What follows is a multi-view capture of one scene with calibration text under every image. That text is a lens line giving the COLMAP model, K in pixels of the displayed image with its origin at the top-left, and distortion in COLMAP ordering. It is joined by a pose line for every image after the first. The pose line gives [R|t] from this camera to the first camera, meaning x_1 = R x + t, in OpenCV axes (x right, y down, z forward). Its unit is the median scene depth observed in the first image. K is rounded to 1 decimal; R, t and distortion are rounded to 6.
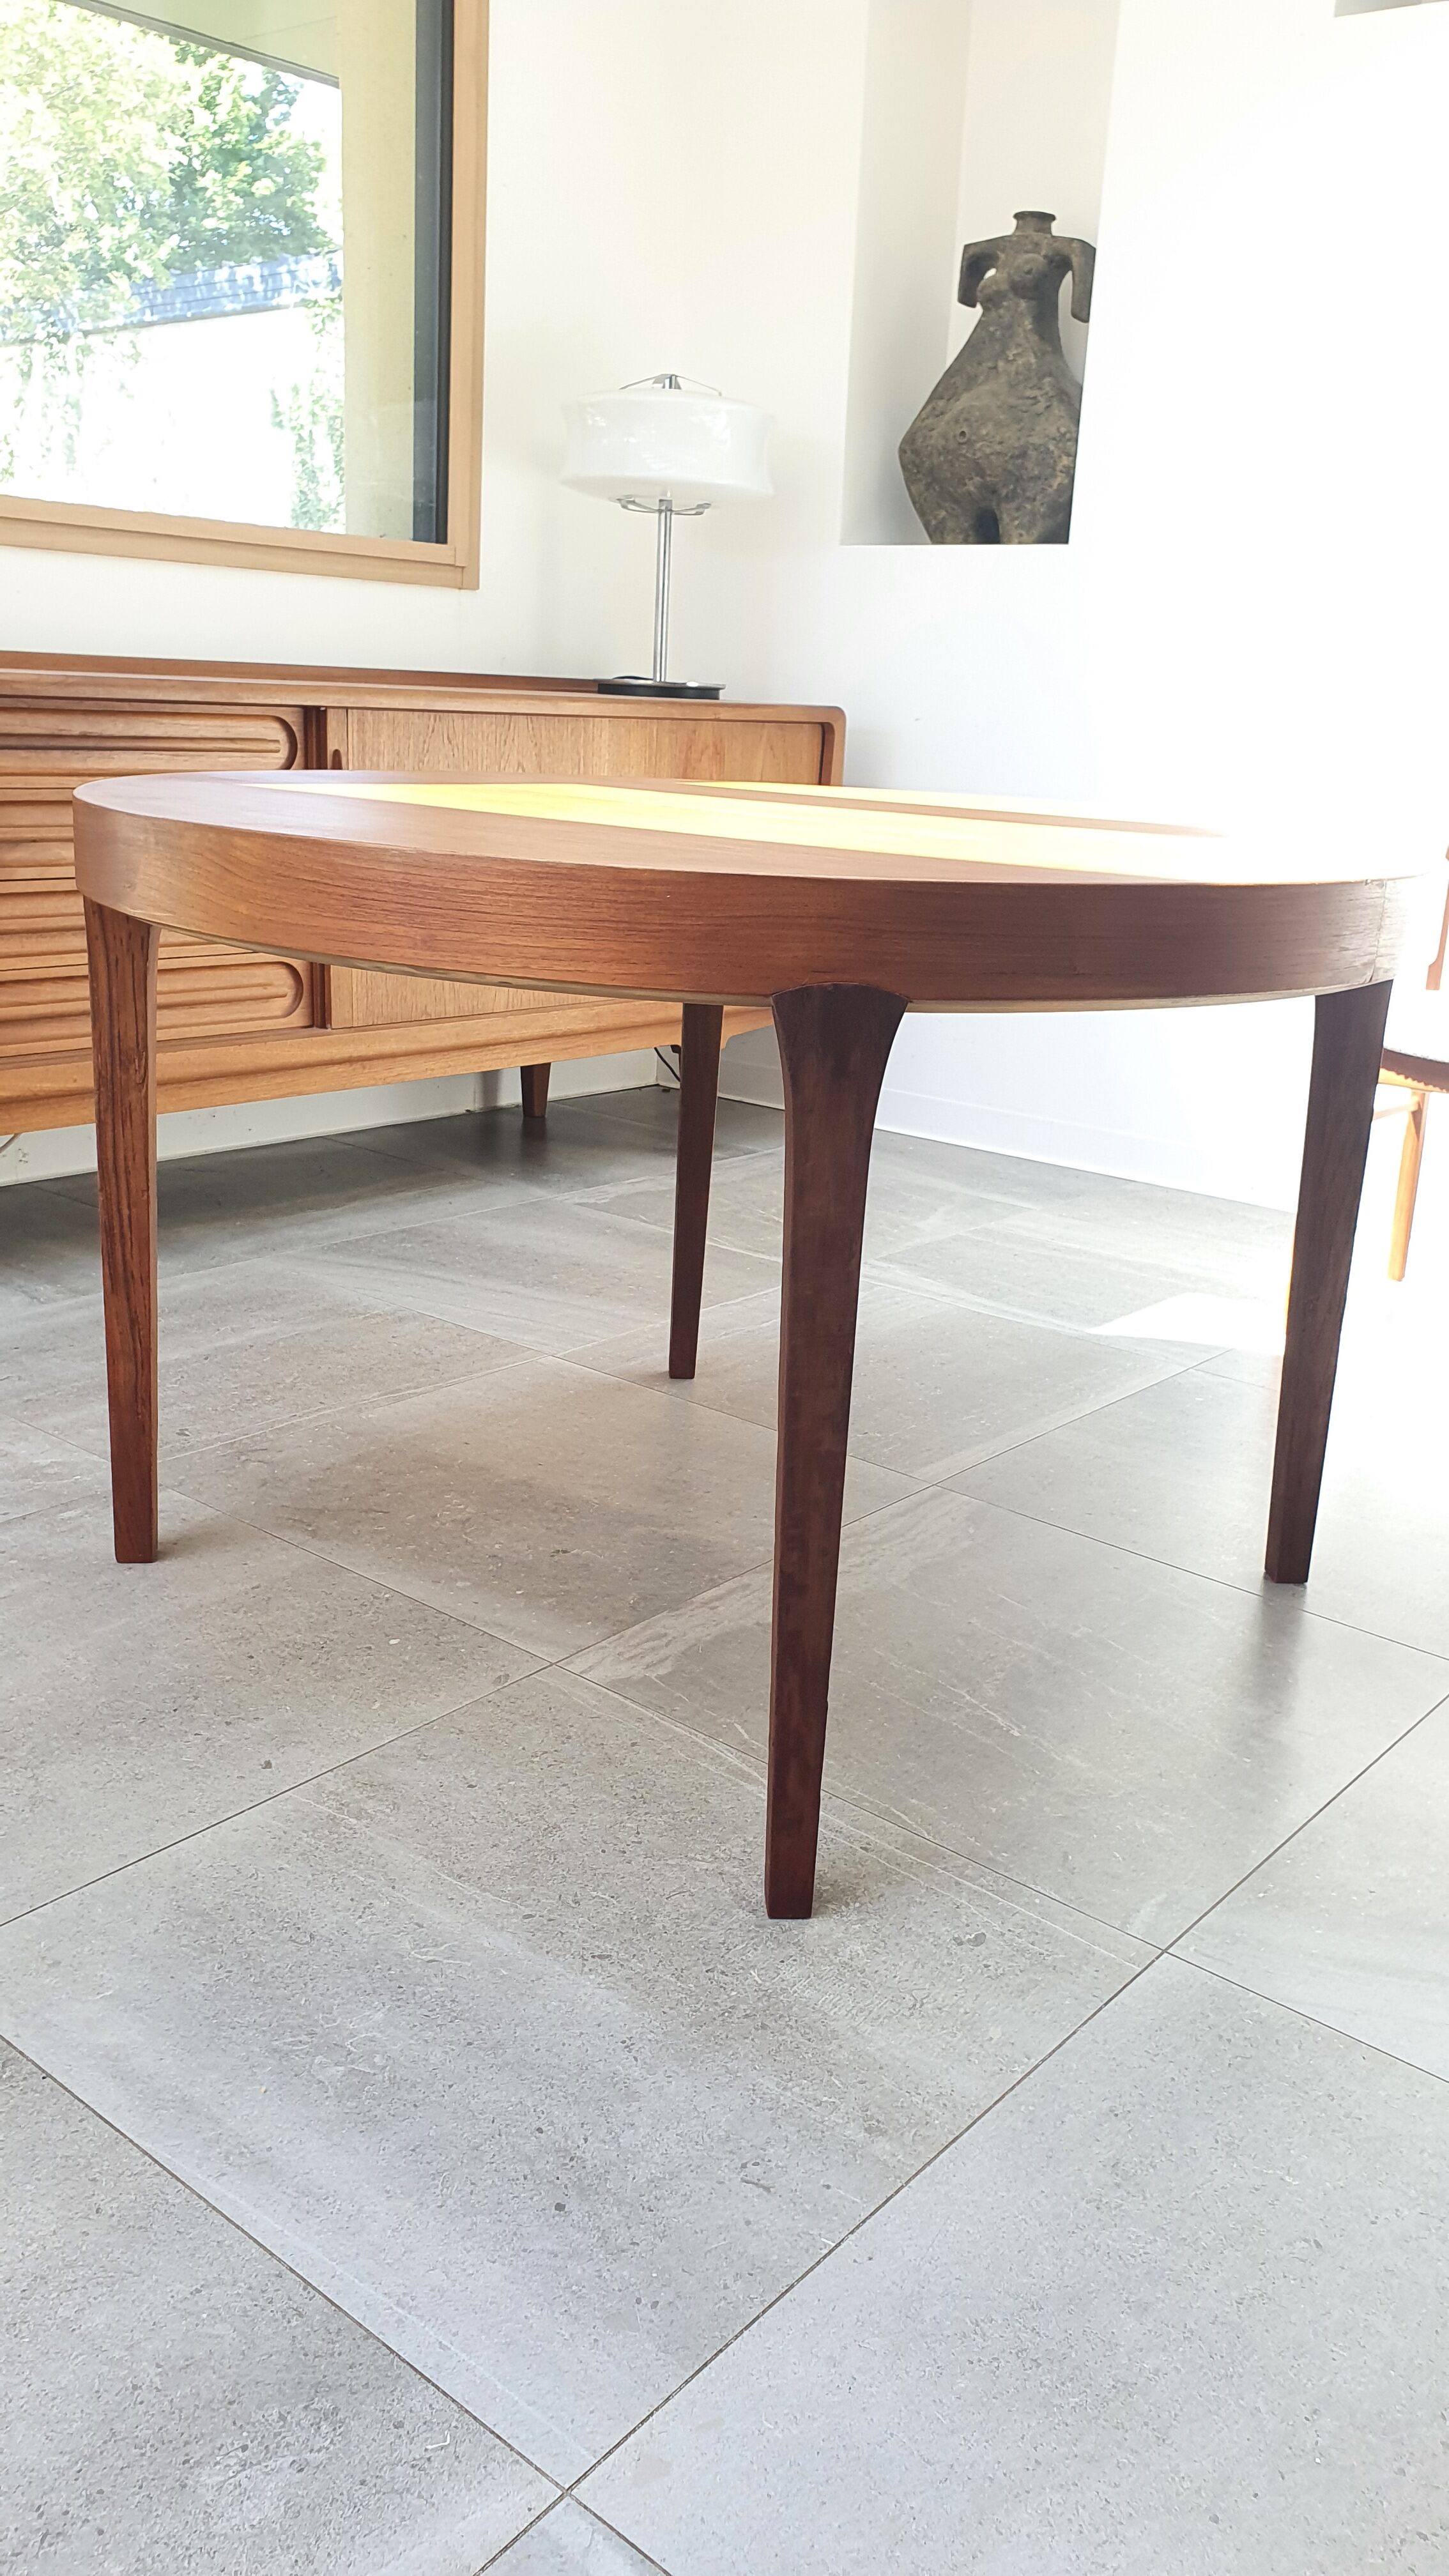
lens RADIAL K [[2039.4, 0, 724.5], [0, 2039.4, 1288.0], [0, 0, 1]] dist [-0.012783, 0.050524]
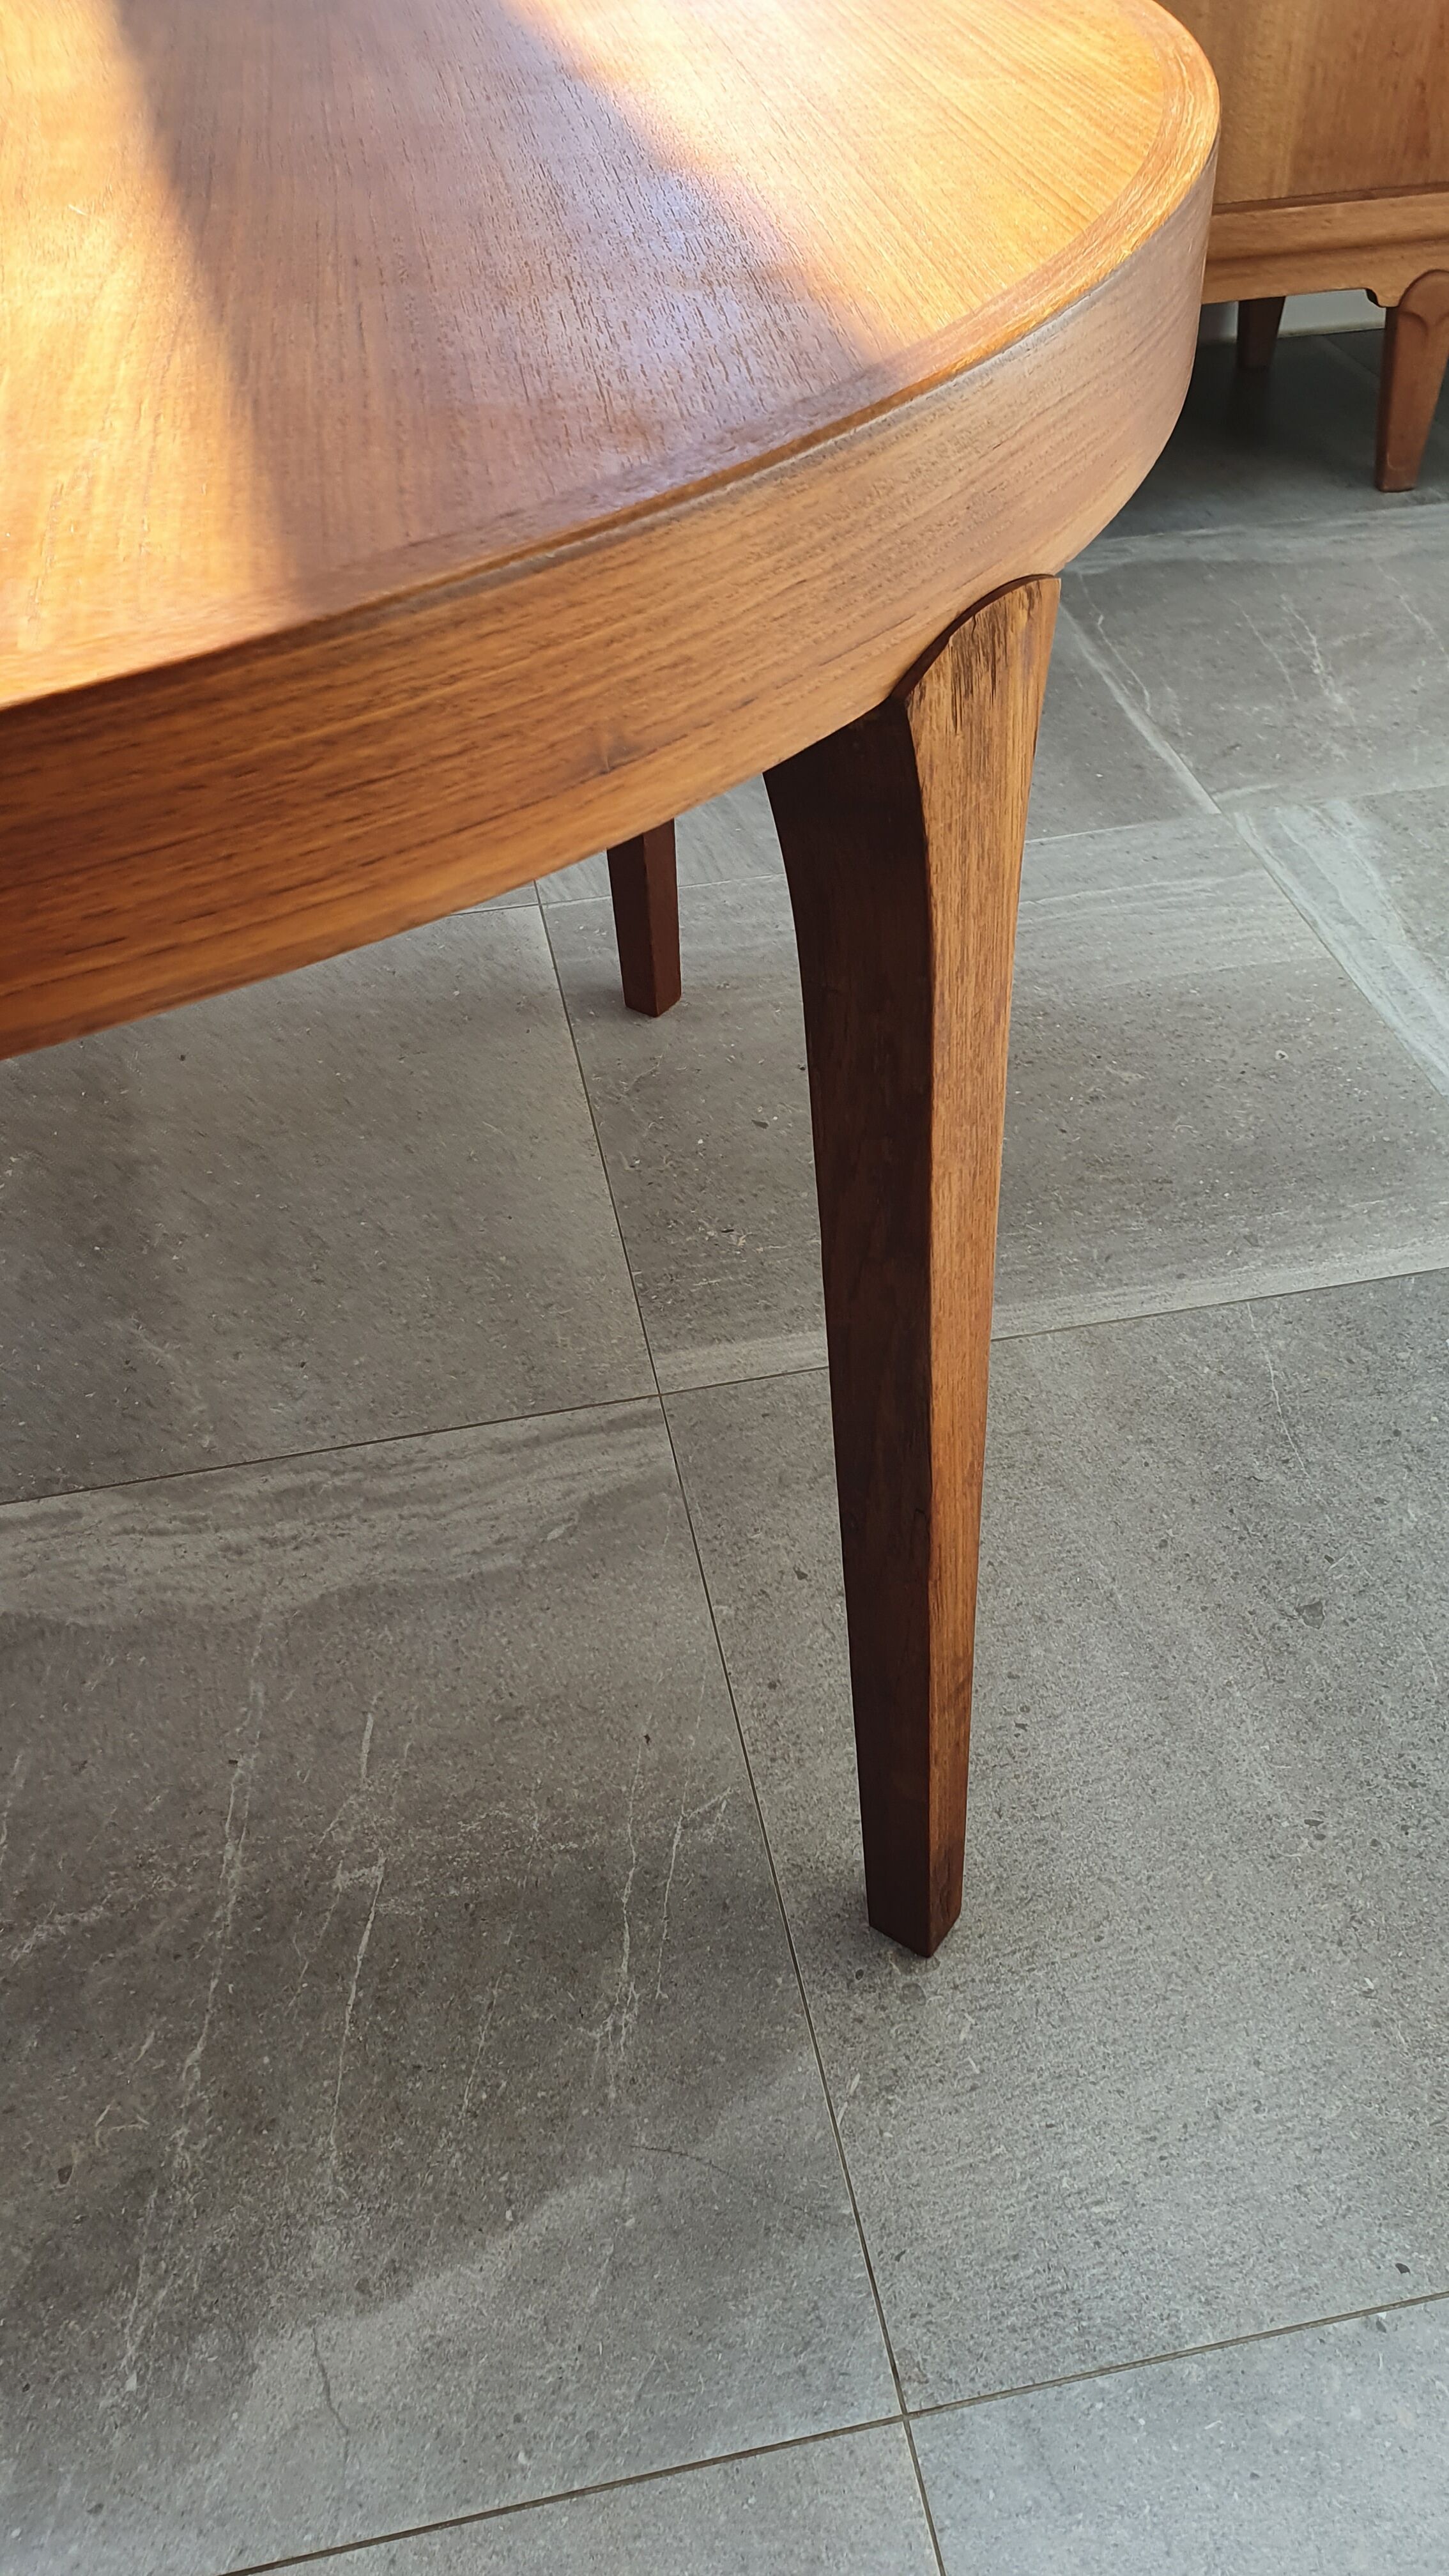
lens RADIAL K [[2079.5, 0, 724.5], [0, 2079.5, 1288.0], [0, 0, 1]] dist [0.014608, 0.011384]
pose [[0.773268, 0.360715, -0.521480, 0.458731], [-0.112172, 0.887270, 0.447404, -0.213893], [0.624078, -0.287467, 0.726559, 0.678906]]
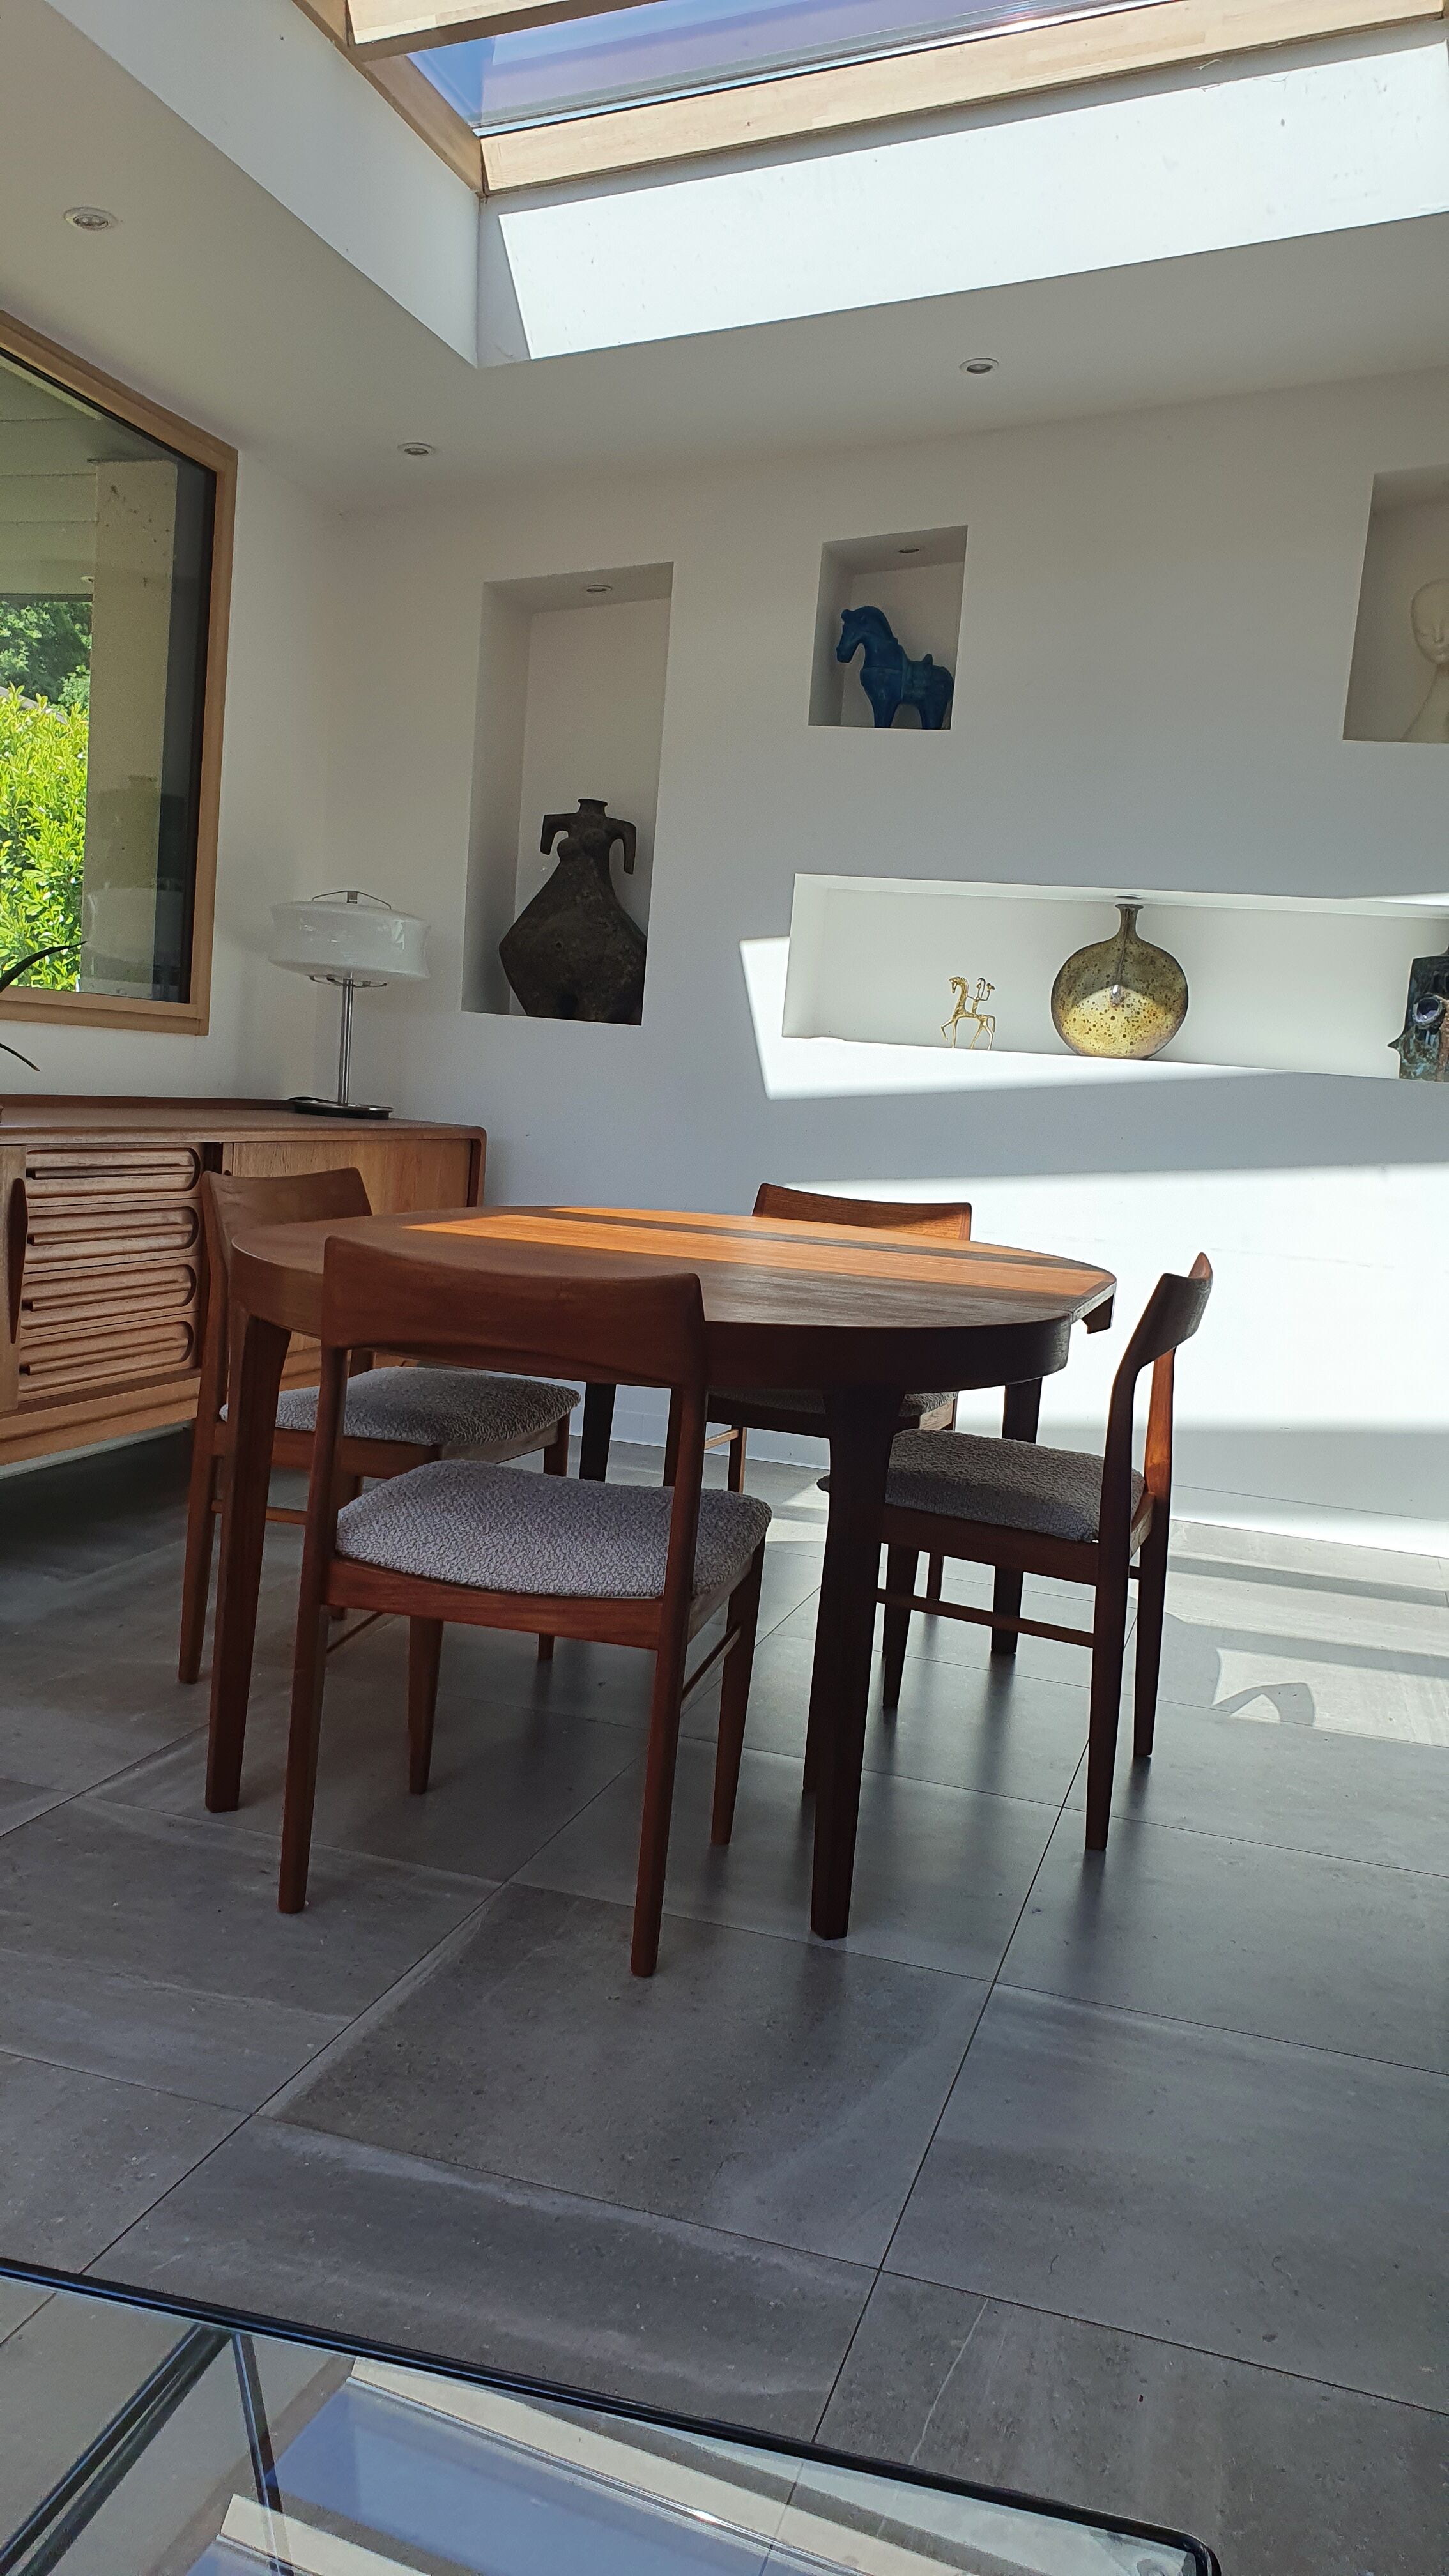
lens RADIAL K [[2013.8, 0, 727.3], [0, 2013.8, 1289.4], [0, 0, 1]] dist [0.160000, -0.327525]
pose [[0.919572, -0.016112, 0.392592, -0.630884], [0.075938, 0.987609, -0.137339, 0.048825], [-0.385515, 0.156106, 0.909401, -0.571826]]
